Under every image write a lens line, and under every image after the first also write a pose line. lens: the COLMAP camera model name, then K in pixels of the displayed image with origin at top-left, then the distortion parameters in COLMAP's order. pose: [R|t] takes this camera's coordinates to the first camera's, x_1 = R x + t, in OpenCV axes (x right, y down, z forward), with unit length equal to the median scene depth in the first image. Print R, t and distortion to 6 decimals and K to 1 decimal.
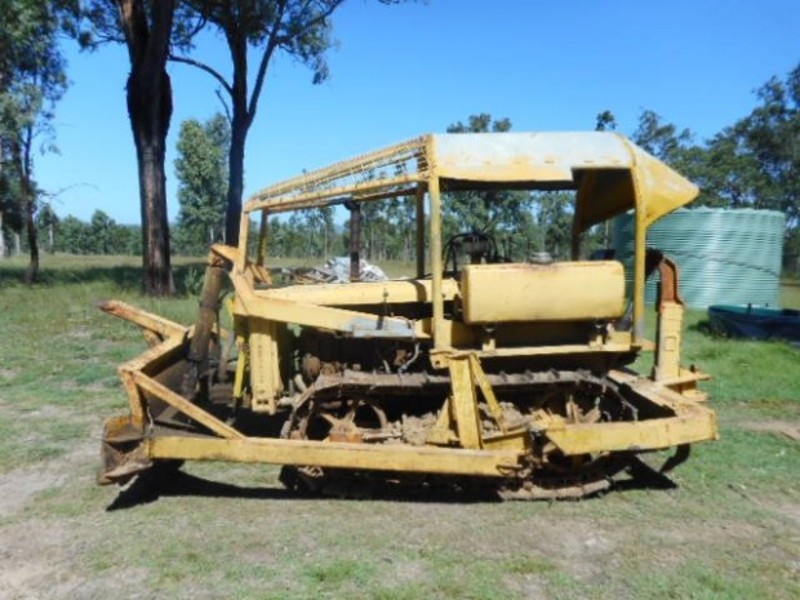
lens RADIAL K [[611.2, 0, 400.0], [0, 611.2, 300.0], [0, 0, 1]] dist [-0.008543, -0.002064]
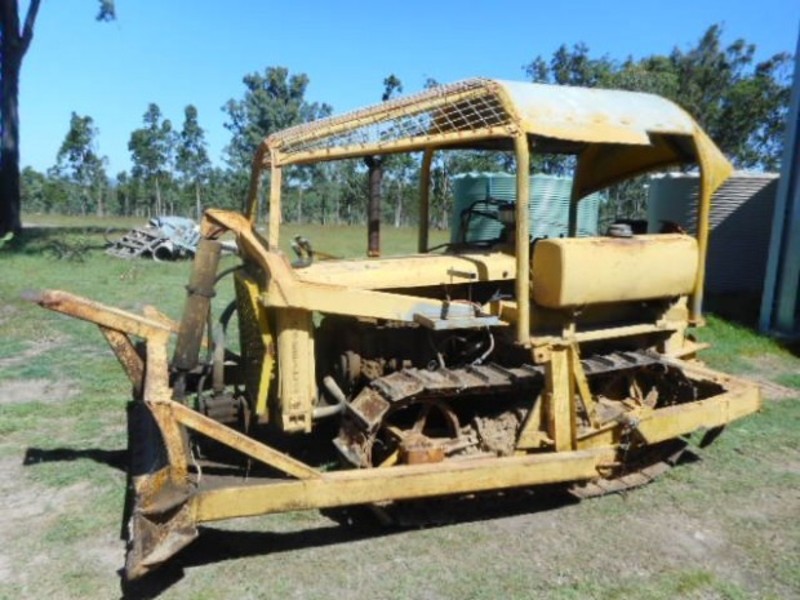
lens RADIAL K [[603.3, 0, 388.6], [0, 603.3, 298.9], [0, 0, 1]] dist [-0.006285, -0.001721]
pose [[0.938391, -0.036811, 0.343608, -0.390903], [0.013097, 0.997384, 0.071082, -0.035834], [-0.345326, -0.062203, 0.936419, 0.276353]]
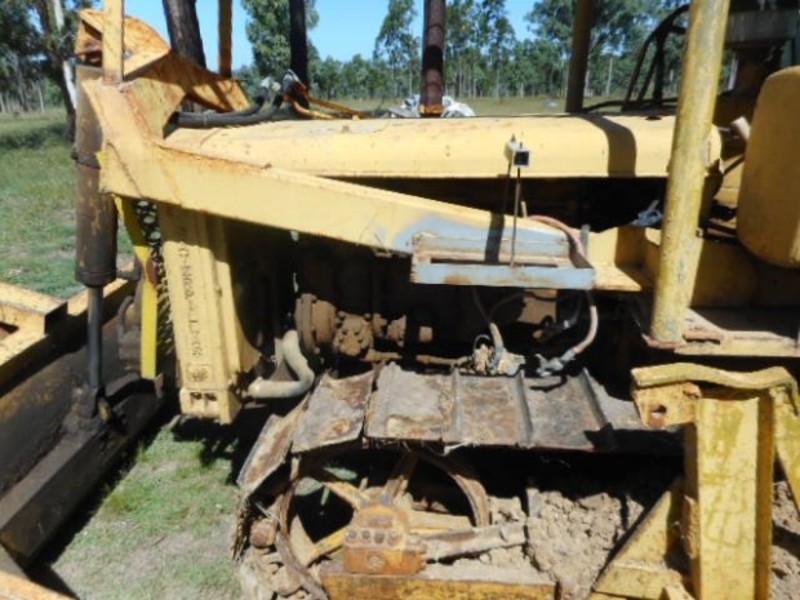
lens RADIAL K [[589.1, 0, 400.0], [0, 589.1, 300.0], [0, 0, 1]] dist [-0.002564, 0.000605]
pose [[0.988969, 0.004833, -0.148046, -0.021789], [0.033860, 0.965628, 0.257713, -0.030943], [0.144203, -0.259883, 0.954812, 0.662999]]
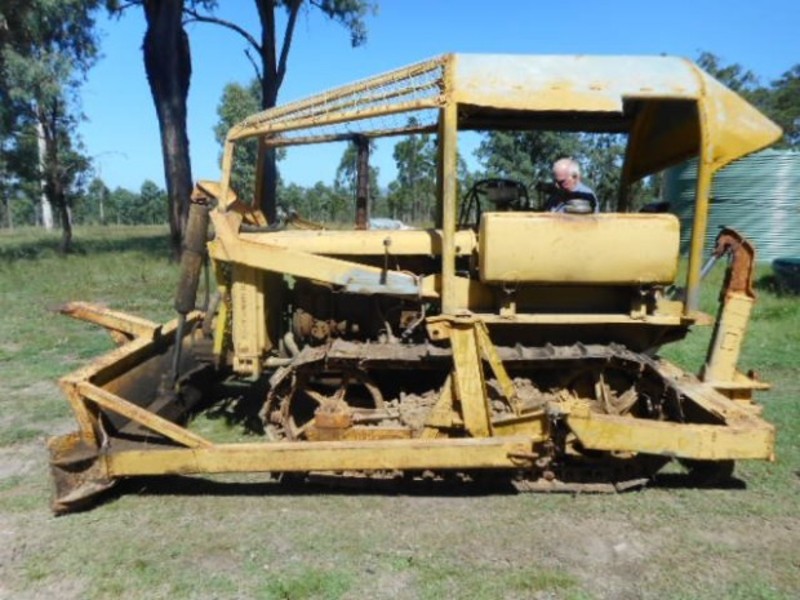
lens RADIAL K [[611.2, 0, 400.0], [0, 611.2, 300.0], [0, 0, 1]] dist [-0.008543, -0.002064]
pose [[0.996453, -0.019416, -0.081886, 0.077171], [0.024362, 0.997911, 0.059843, 0.005827], [0.080553, -0.061625, 0.994844, 0.153364]]
